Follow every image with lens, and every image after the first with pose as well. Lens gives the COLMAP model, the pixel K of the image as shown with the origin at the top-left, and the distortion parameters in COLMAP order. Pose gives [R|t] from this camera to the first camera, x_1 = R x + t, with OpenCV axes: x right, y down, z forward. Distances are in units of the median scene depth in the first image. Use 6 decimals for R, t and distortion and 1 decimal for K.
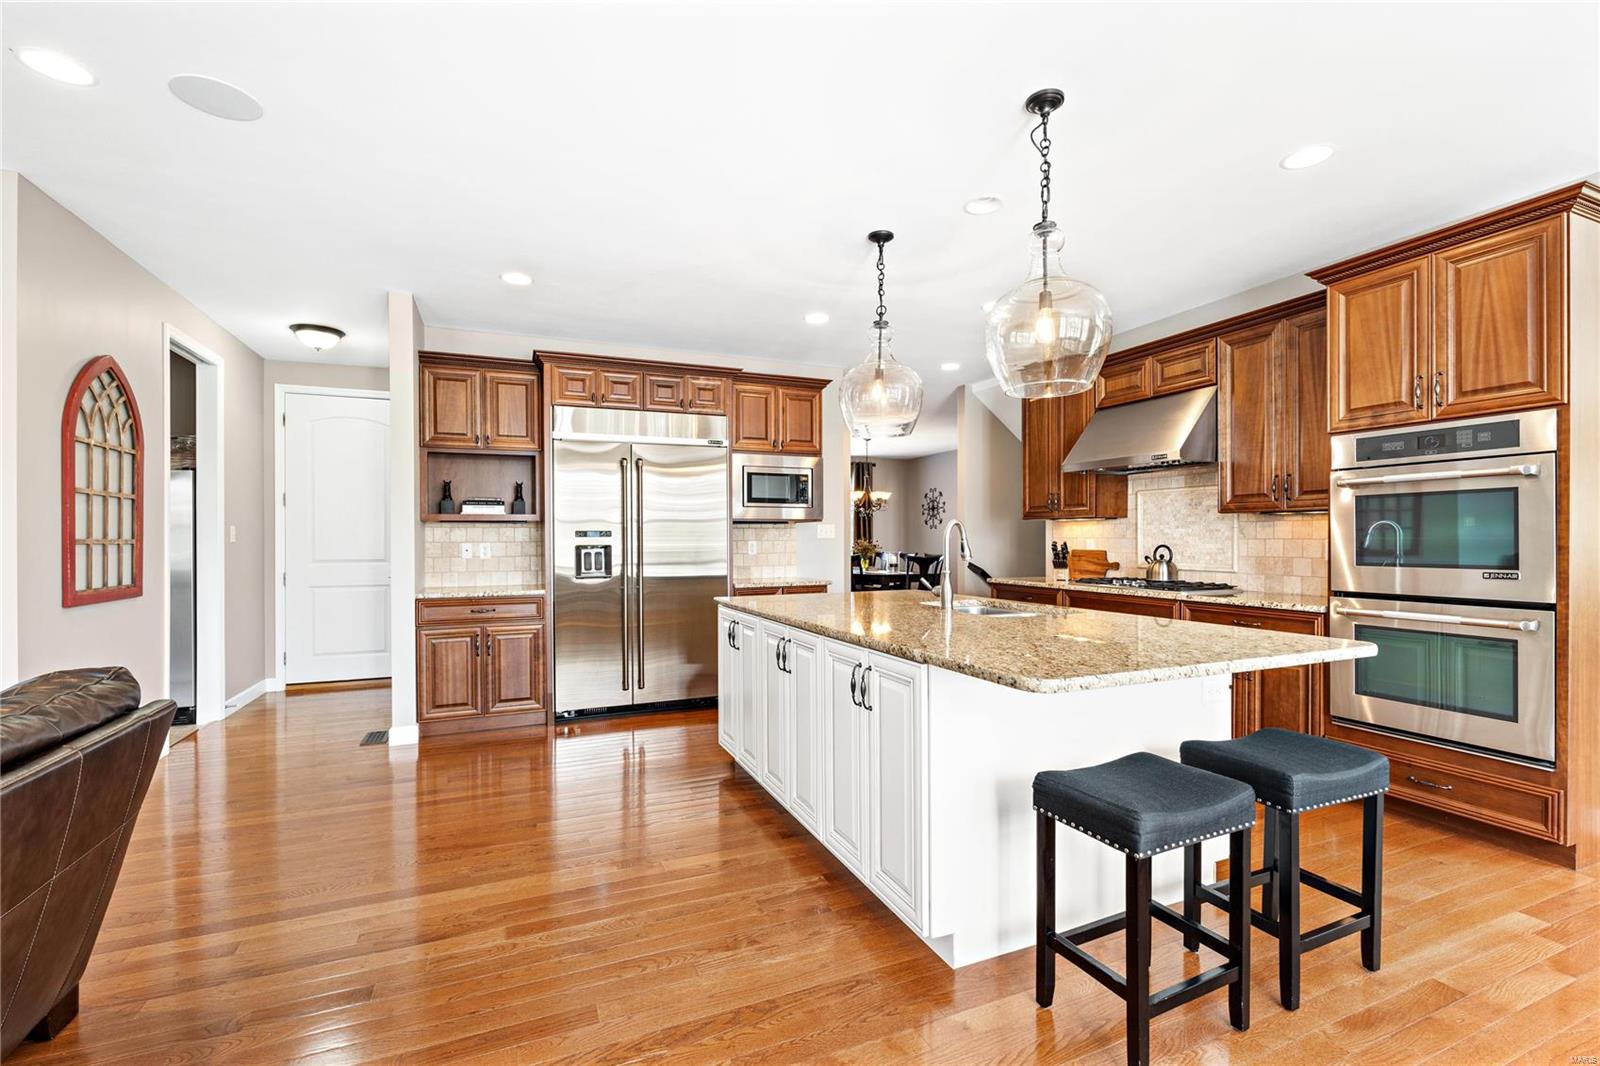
lens RADIAL K [[701.3, 0, 801.1], [0, 701.3, 539.8], [0, 0, 1]] dist [-0.006598, 0.000314]
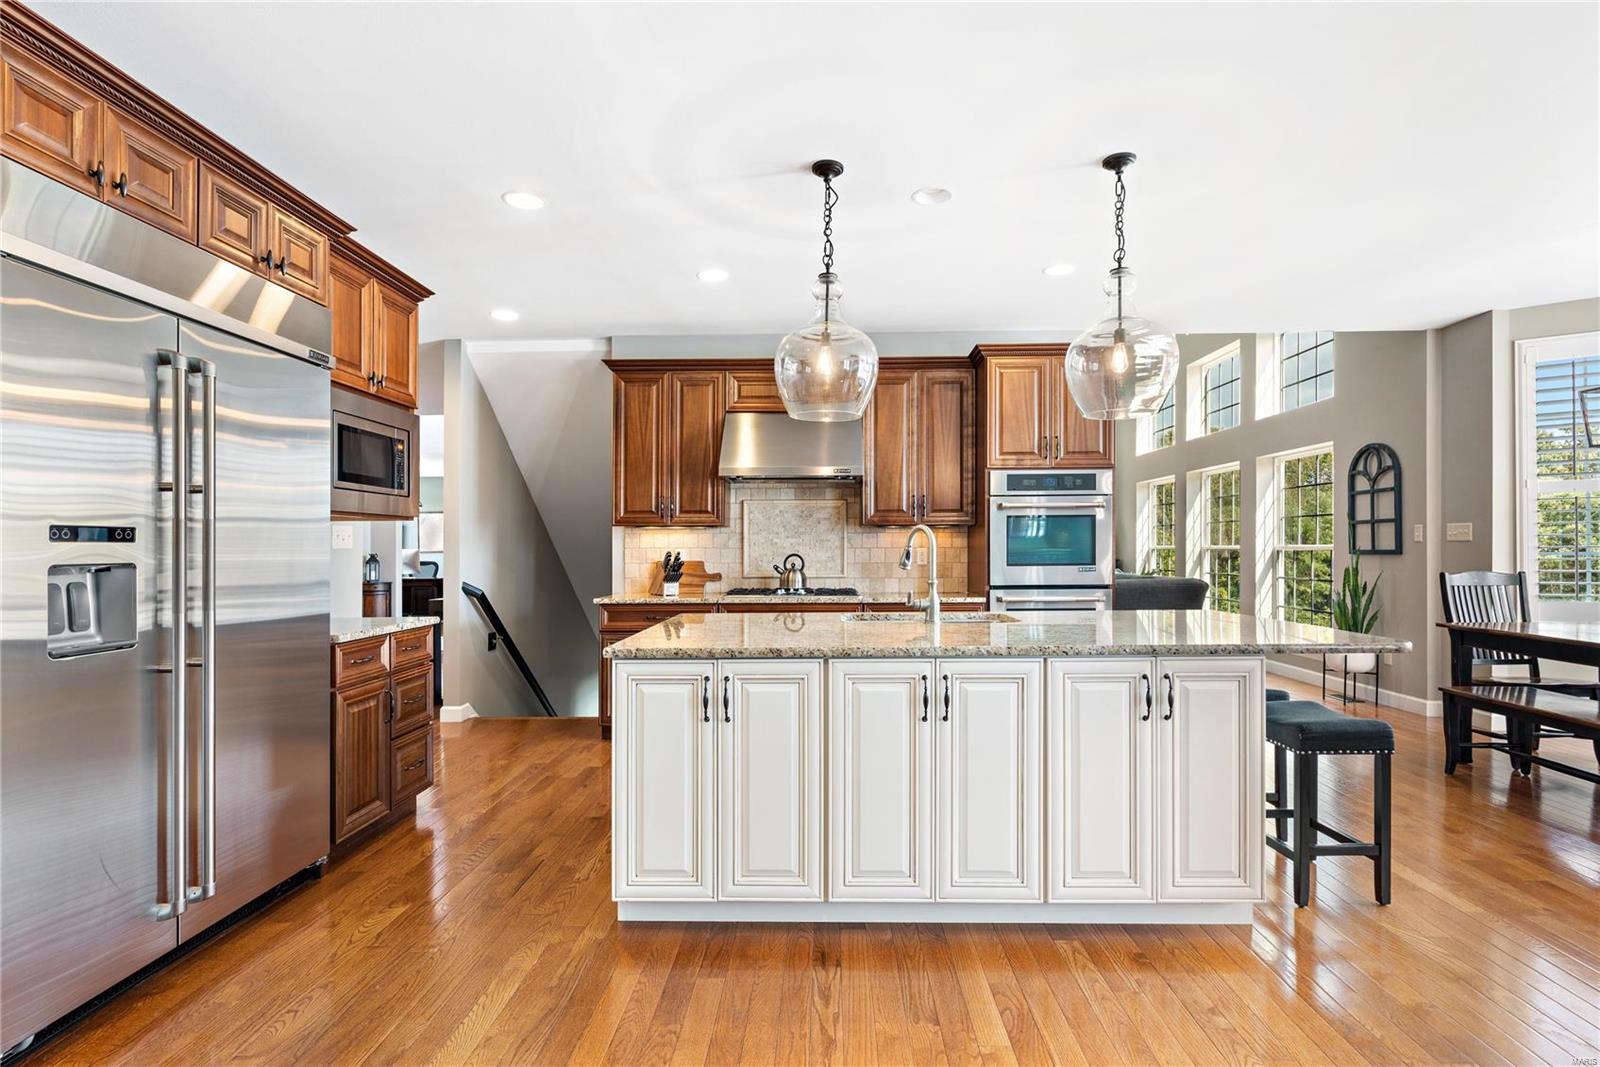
lens RADIAL K [[785.8, 0, 792.9], [0, 785.8, 541.9], [0, 0, 1]] dist [0.012951, 0.000033]
pose [[0.419964, 0.008712, 0.907499, -0.609310], [0.006050, 0.999905, -0.012399, 0.004034], [-0.907520, 0.010697, 0.419872, 0.565489]]
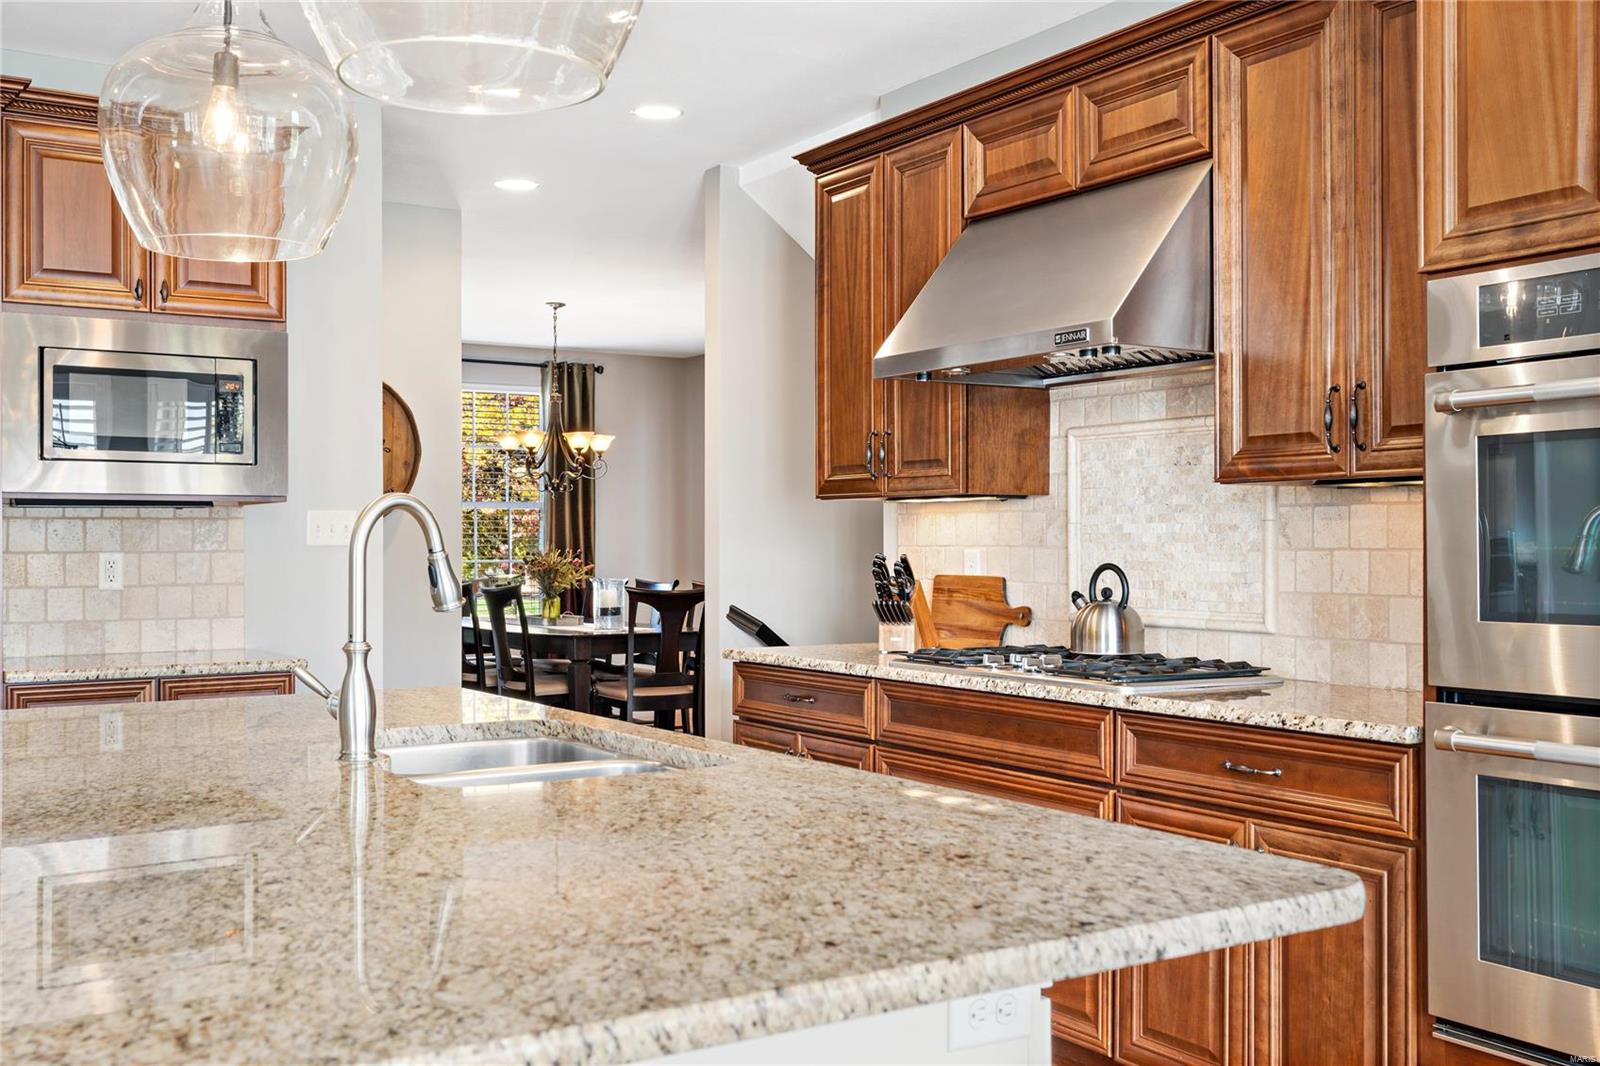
lens RADIAL K [[1576.6, 0, 800.8], [0, 1576.6, 532.3], [0, 0, 1]] dist [-0.000612, 0.000000]
pose [[0.987716, 0.002537, 0.156239, 0.228489], [-0.000966, 0.999948, -0.010129, -0.001548], [-0.156256, 0.009854, 0.987667, 0.163831]]
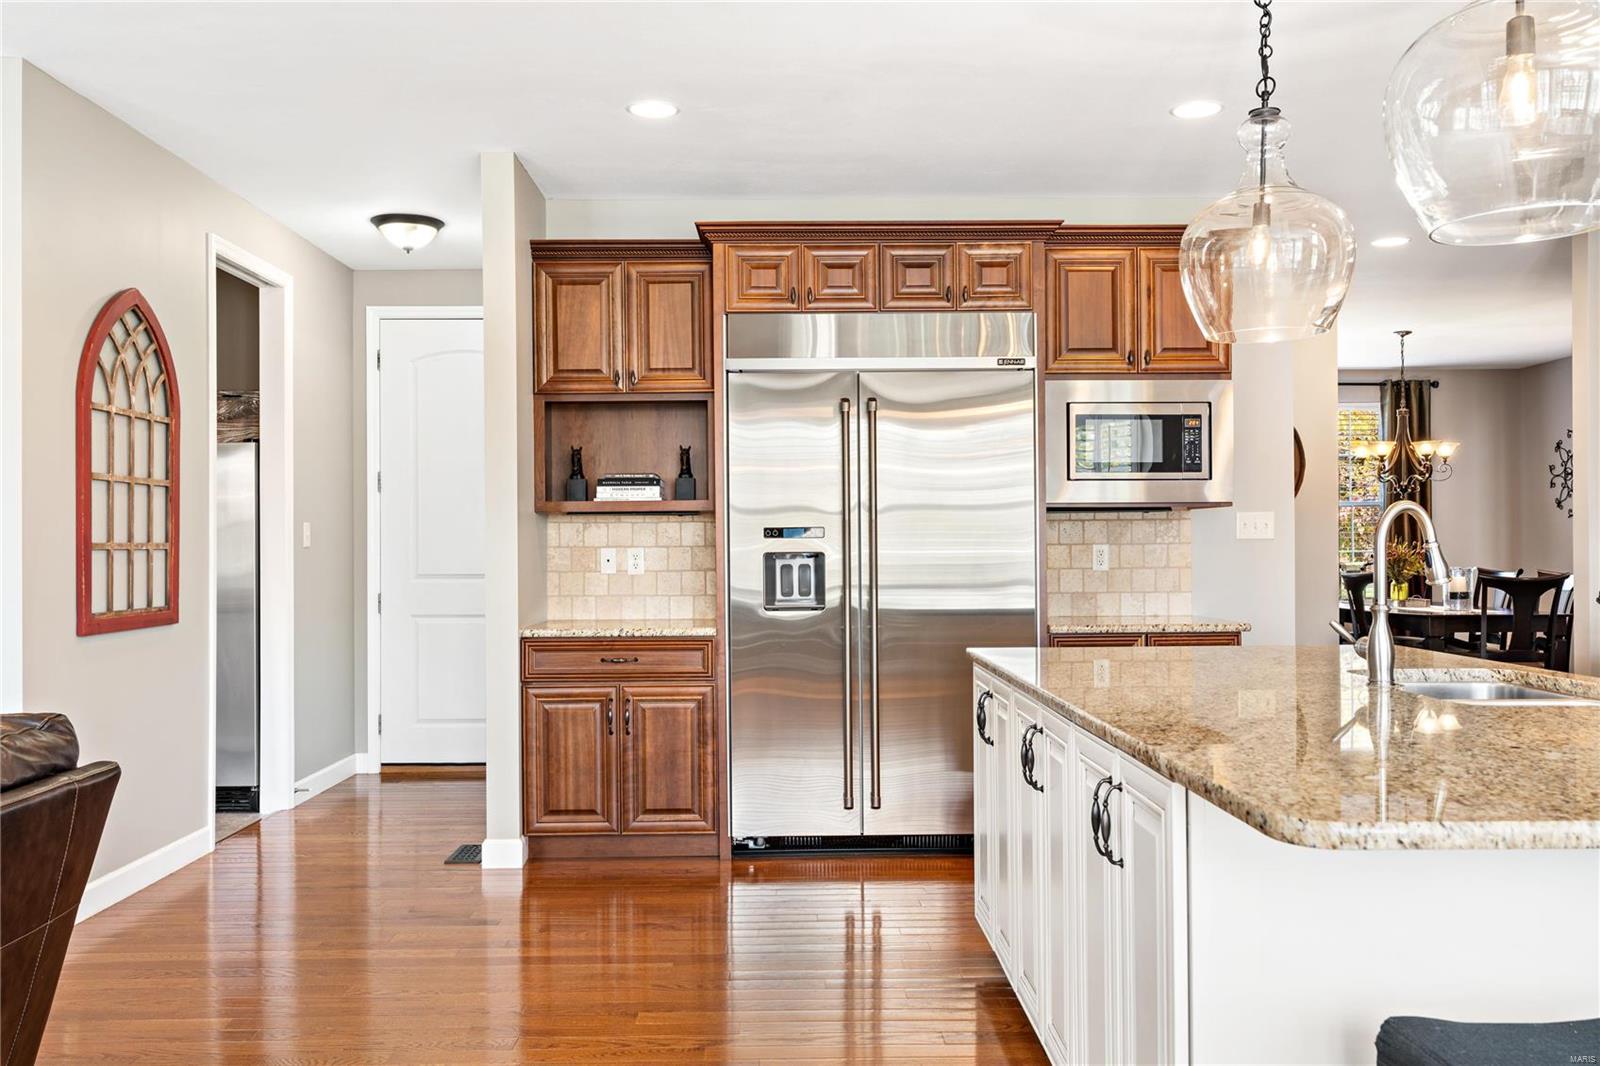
lens RADIAL K [[1333.8, 0, 792.7], [0, 1333.8, 539.3], [0, 0, 1]] dist [-0.015209, 0.027662]
pose [[0.923942, -0.002114, -0.382527, 0.140168], [0.001455, 0.999997, -0.002013, -0.000883], [0.382530, 0.001304, 0.923942, -0.010672]]
